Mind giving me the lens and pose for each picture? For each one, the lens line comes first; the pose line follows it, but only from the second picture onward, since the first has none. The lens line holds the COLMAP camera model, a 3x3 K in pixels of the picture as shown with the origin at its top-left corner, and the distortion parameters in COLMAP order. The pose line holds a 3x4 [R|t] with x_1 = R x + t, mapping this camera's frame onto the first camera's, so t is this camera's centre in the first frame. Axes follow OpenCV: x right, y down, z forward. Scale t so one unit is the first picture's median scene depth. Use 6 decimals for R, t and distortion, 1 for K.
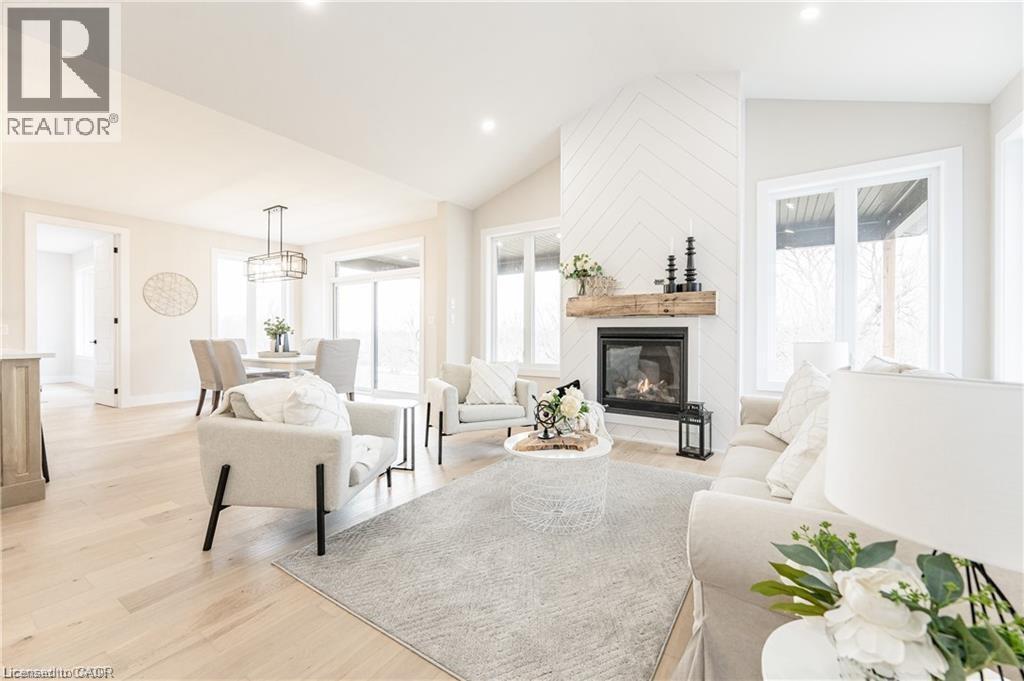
lens RADIAL K [[409.8, 0, 516.0], [0, 409.8, 337.2], [0, 0, 1]] dist [0.002354, 0.000121]
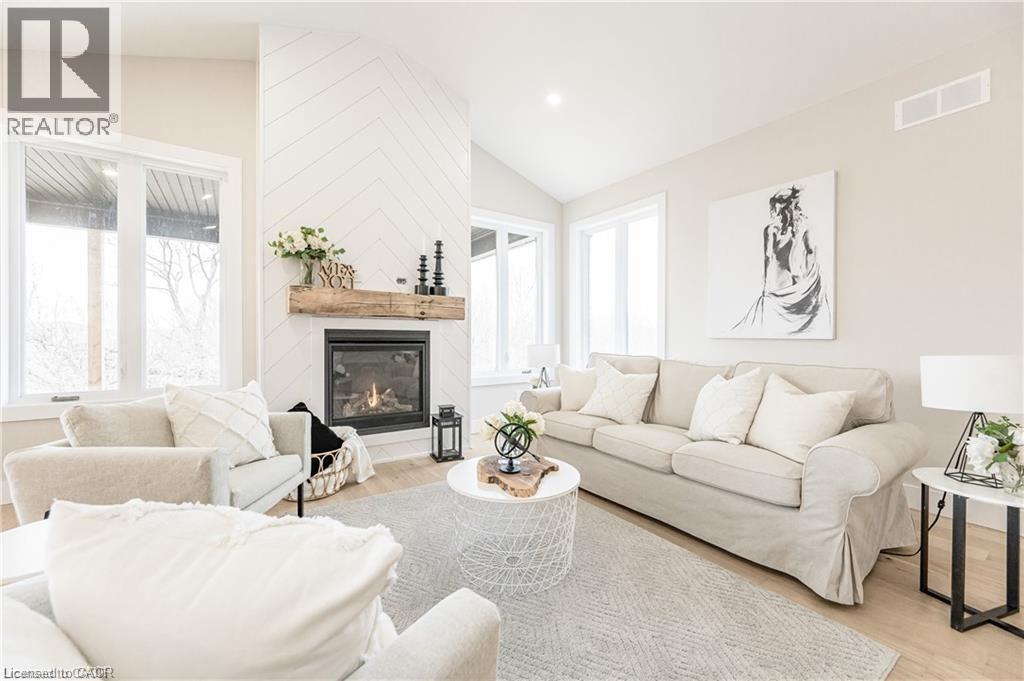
lens RADIAL K [[409.8, 0, 516.0], [0, 409.8, 337.2], [0, 0, 1]] dist [0.002354, 0.000121]
pose [[0.369471, -0.000821, 0.929242, -0.422720], [0.002418, 0.999997, -0.000078, -0.008821], [-0.929239, 0.002275, 0.369472, 0.448305]]
